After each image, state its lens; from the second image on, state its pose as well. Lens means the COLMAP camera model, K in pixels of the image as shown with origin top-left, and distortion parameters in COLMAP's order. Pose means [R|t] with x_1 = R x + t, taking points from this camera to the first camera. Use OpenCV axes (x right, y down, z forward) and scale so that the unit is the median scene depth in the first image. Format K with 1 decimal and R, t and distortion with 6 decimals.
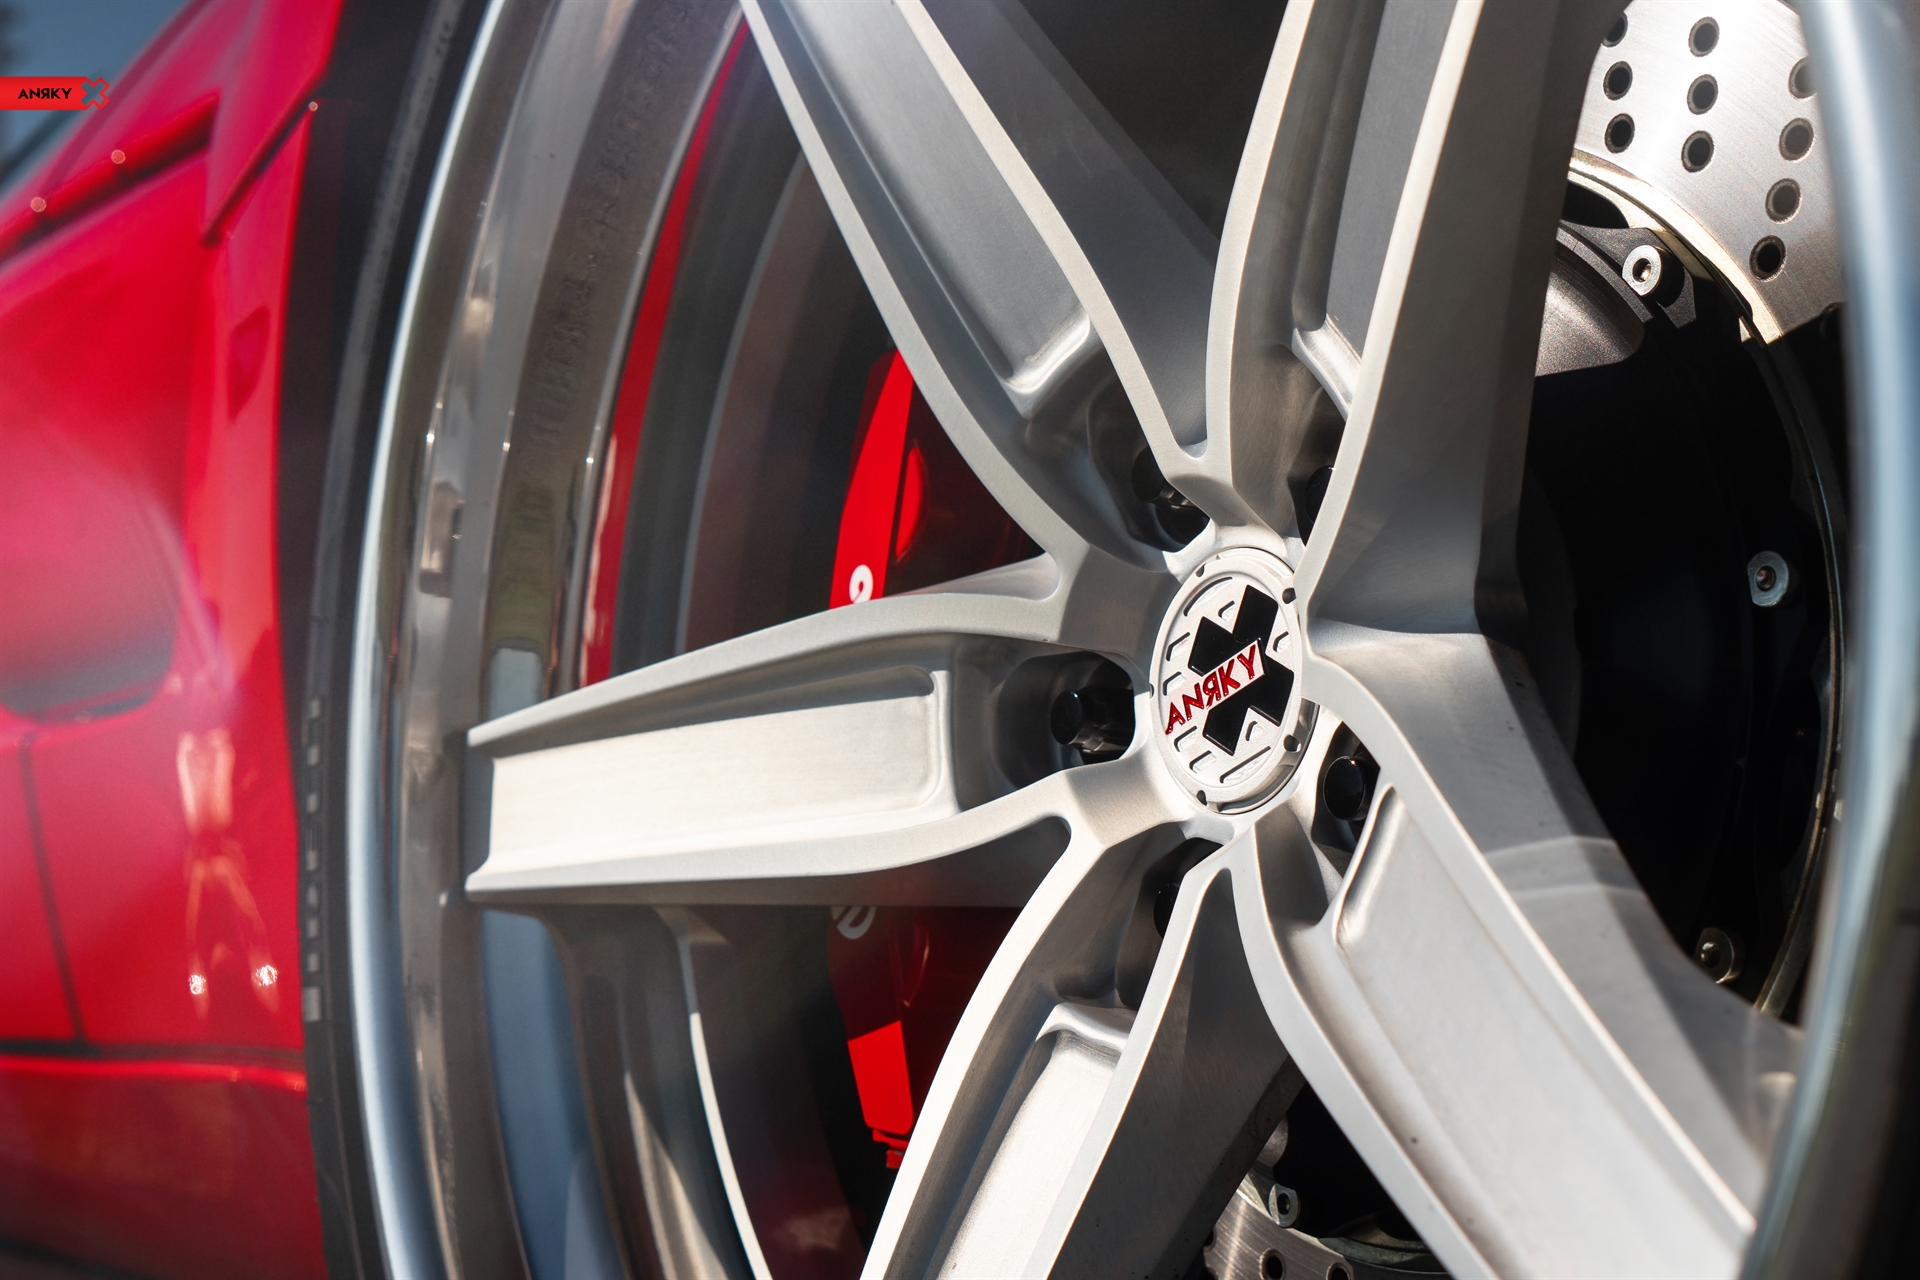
lens RADIAL K [[2628.8, 0, 955.4], [0, 2628.8, 640.7], [0, 0, 1]] dist [-0.006276, 0.000000]
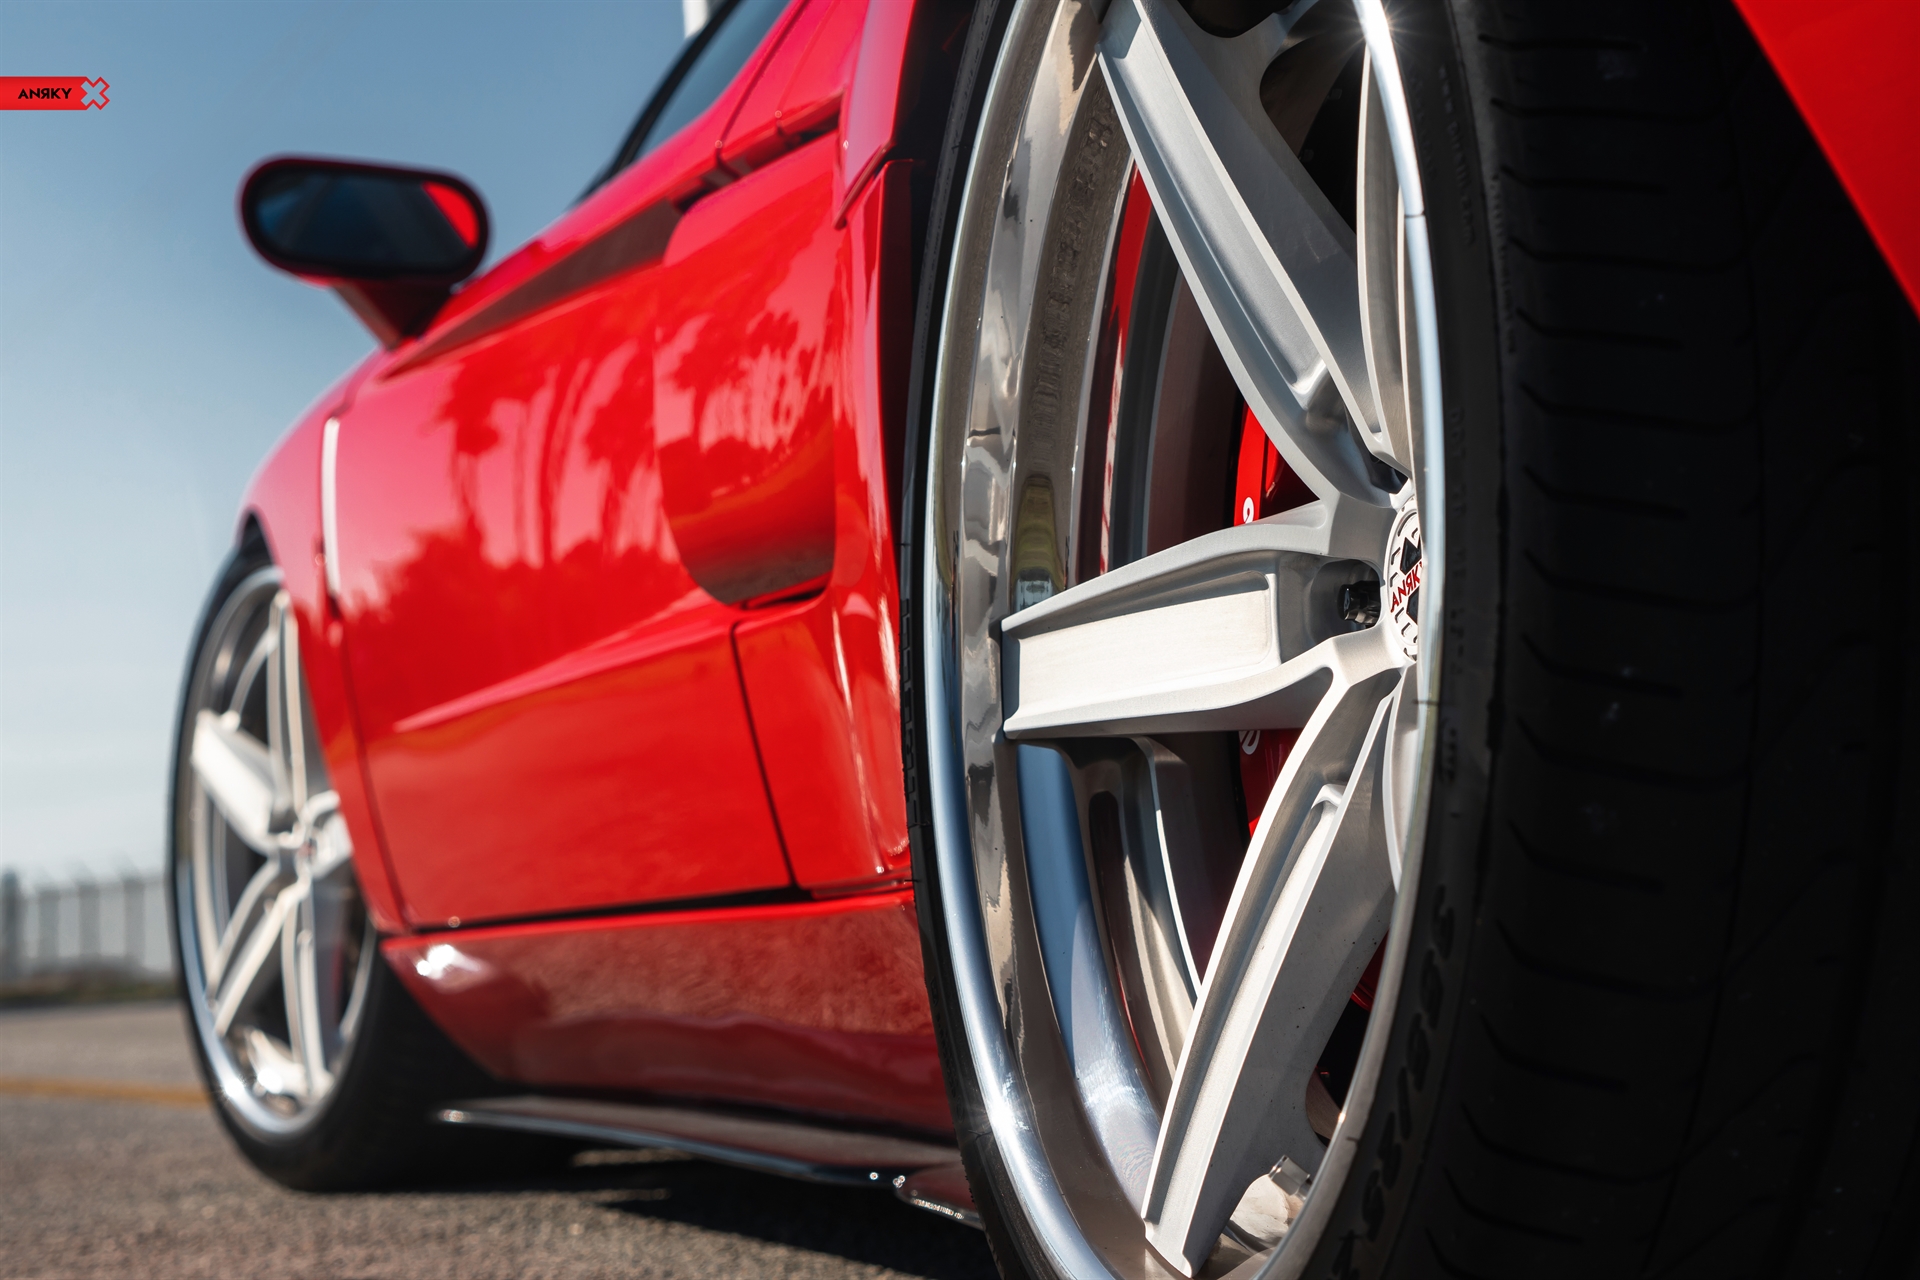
lens RADIAL K [[4075.6, 0, 959.7], [0, 4075.6, 641.1], [0, 0, 1]] dist [0.078477, 0.000000]
pose [[0.954670, -0.037228, -0.295328, 0.541484], [0.054679, 0.997198, 0.051052, -0.083595], [0.292600, -0.064886, 0.954031, -1.364658]]
